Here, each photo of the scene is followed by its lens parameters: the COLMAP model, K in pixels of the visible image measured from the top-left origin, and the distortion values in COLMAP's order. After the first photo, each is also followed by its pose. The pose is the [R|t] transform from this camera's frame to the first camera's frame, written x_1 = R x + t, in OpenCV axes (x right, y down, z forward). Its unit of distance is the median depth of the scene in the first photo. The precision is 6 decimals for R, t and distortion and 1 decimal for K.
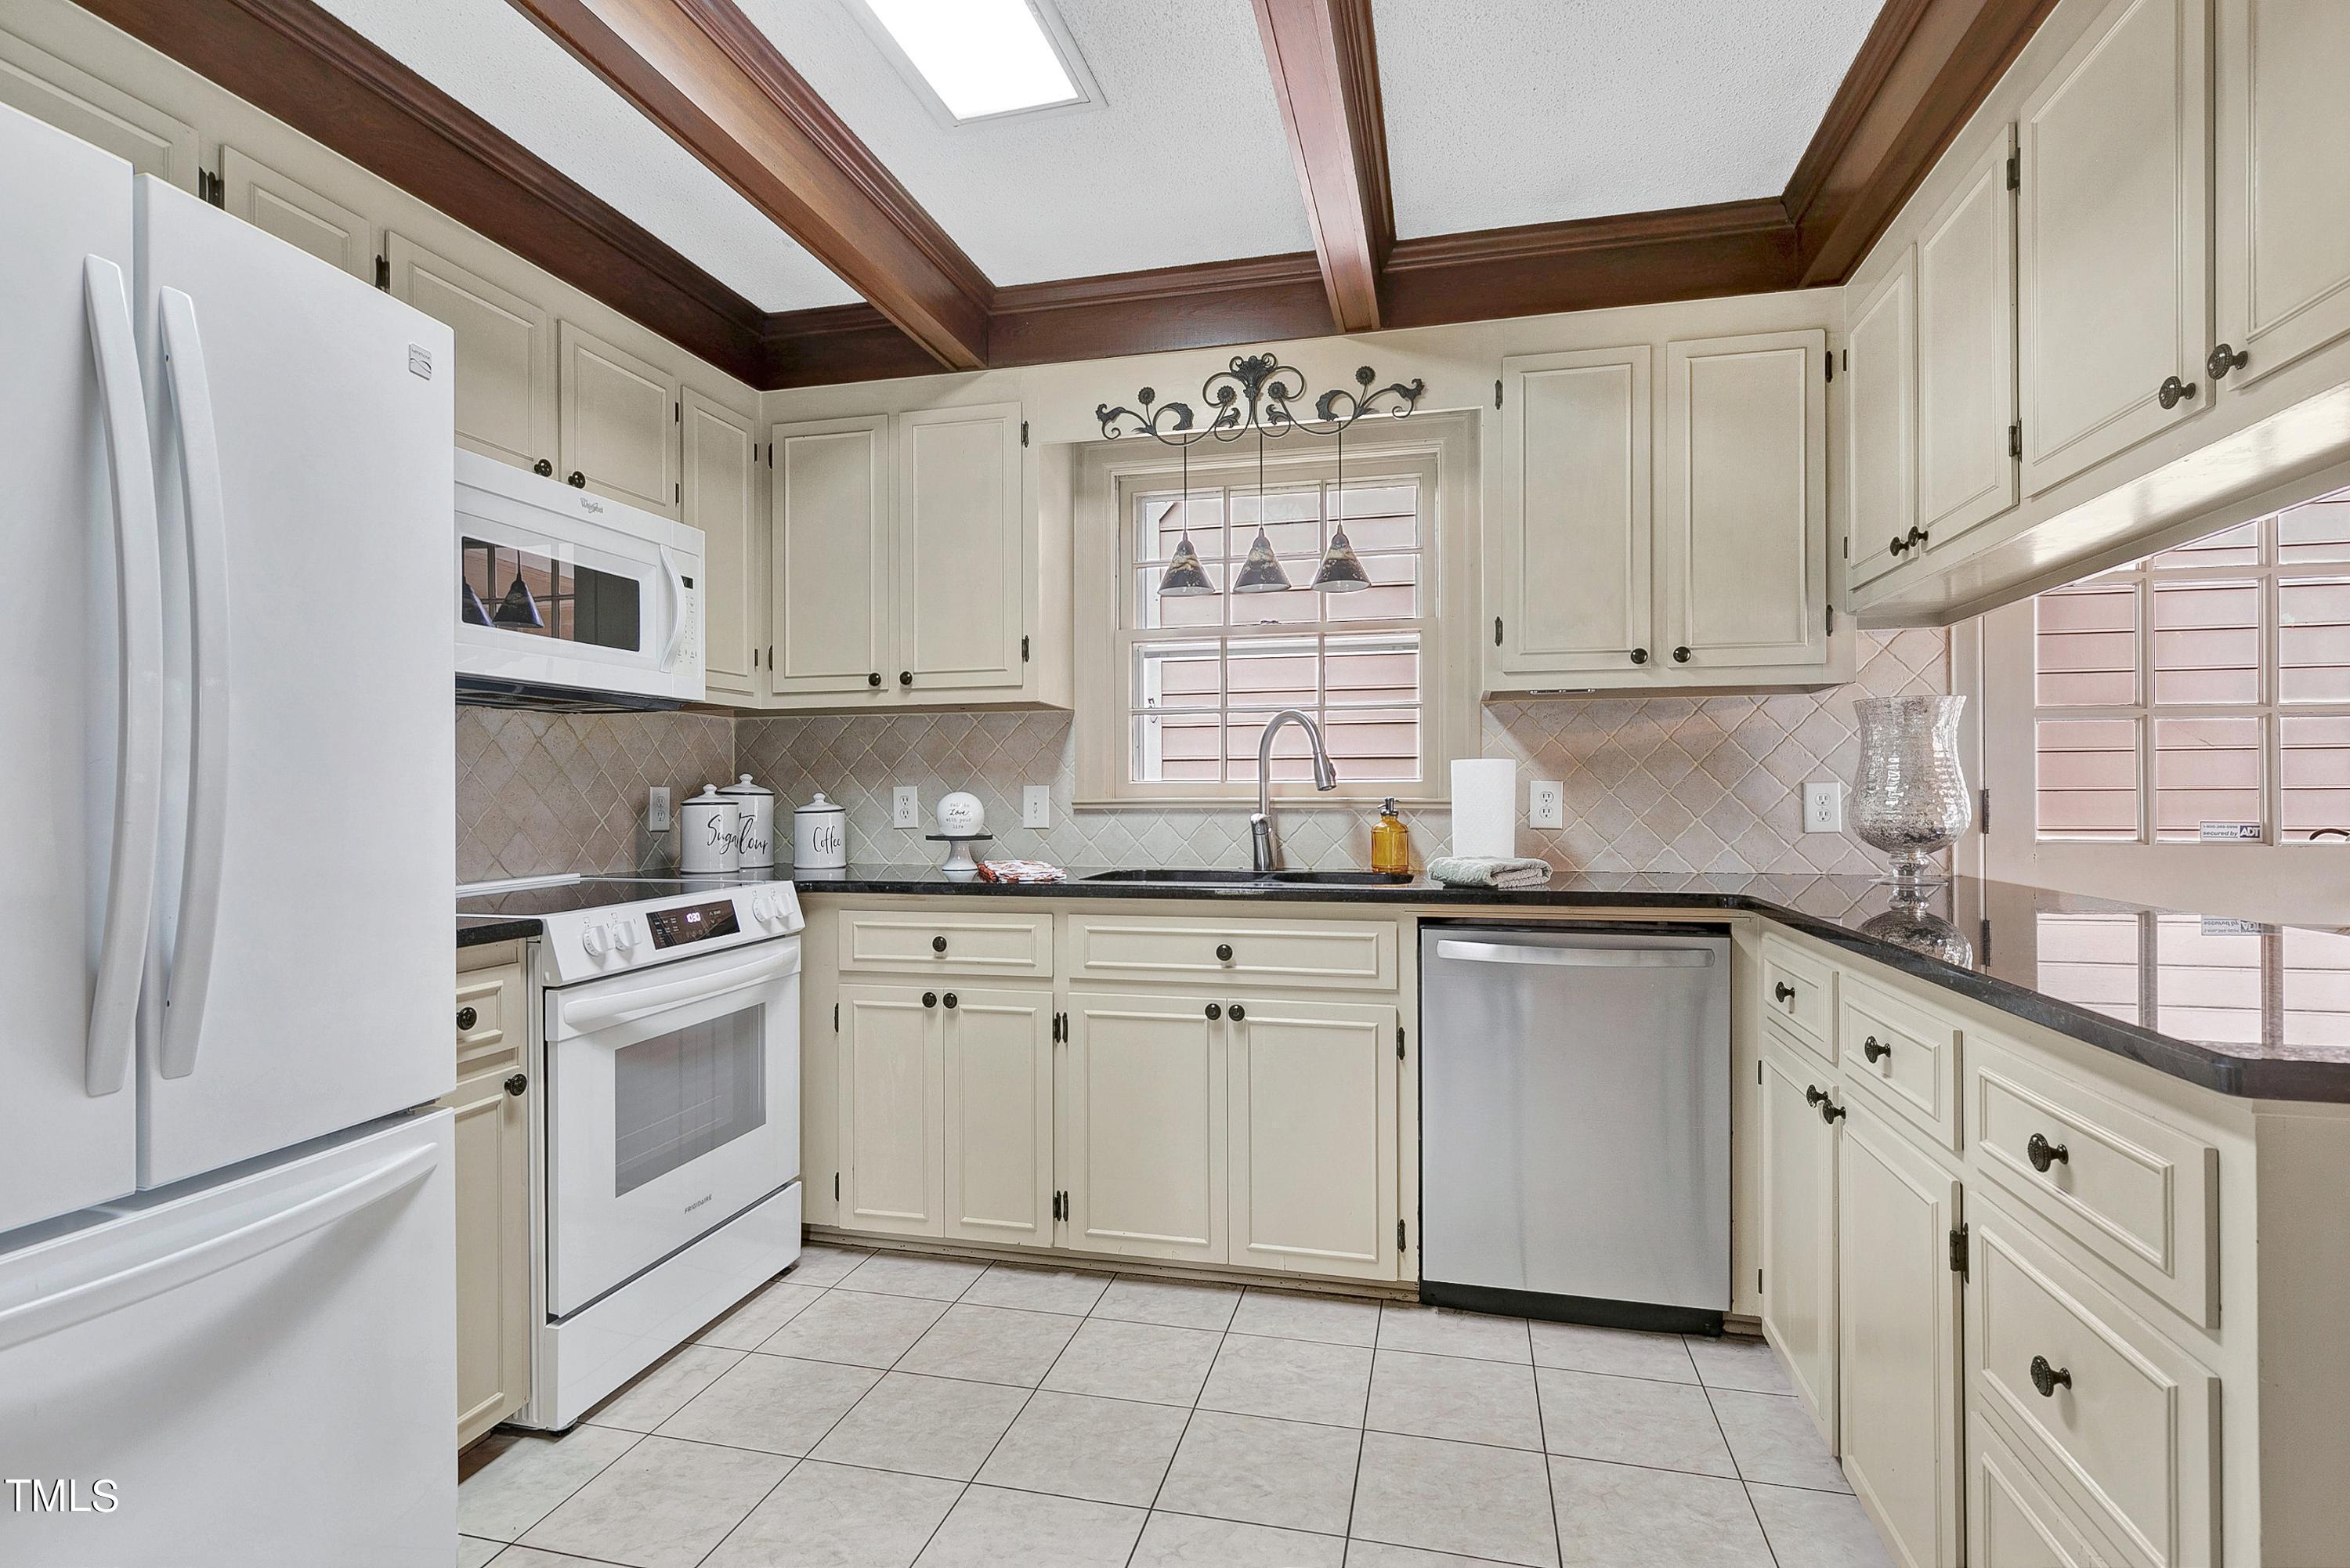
lens RADIAL K [[1174.3, 0, 1173.8], [0, 1174.3, 787.6], [0, 0, 1]] dist [0.002576, 0.000101]
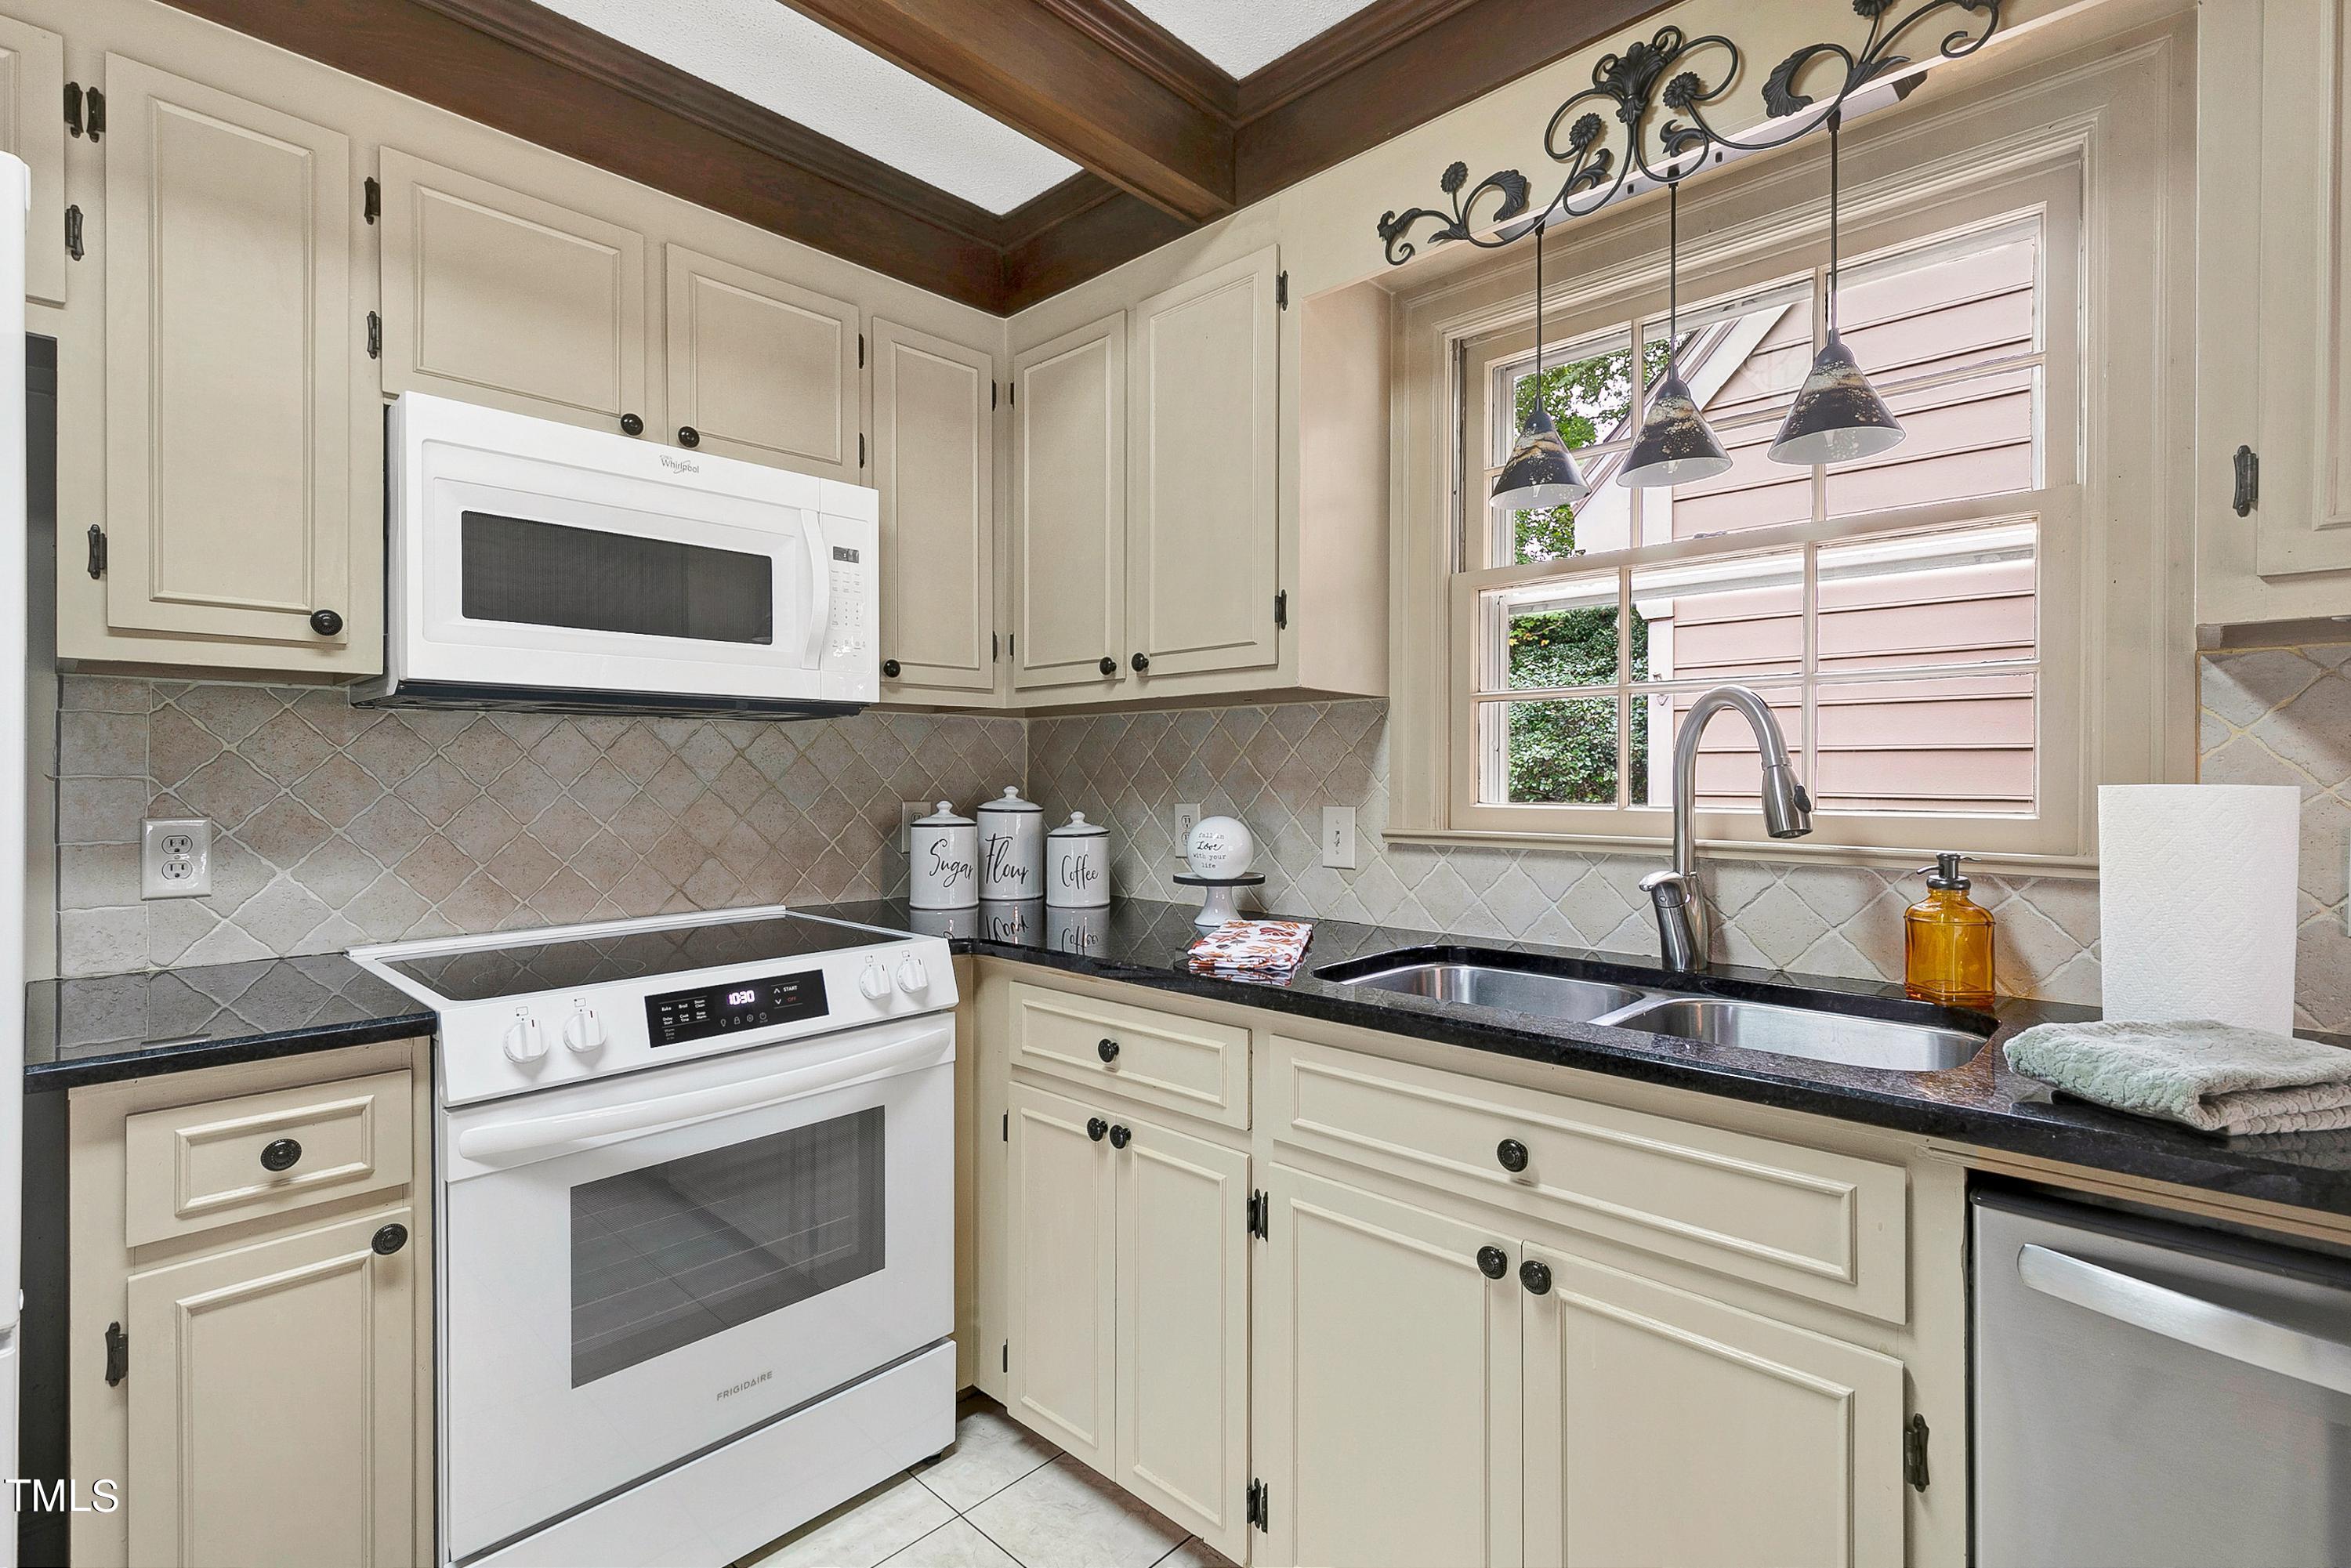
lens RADIAL K [[1071.1, 0, 1163.8], [0, 1071.1, 775.2], [0, 0, 1]] dist [0.006241, -0.001236]
pose [[0.860070, 0.004915, -0.510153, 0.137238], [-0.001001, 0.999968, 0.007947, -0.029575], [0.510175, -0.006324, 0.860047, 0.458782]]
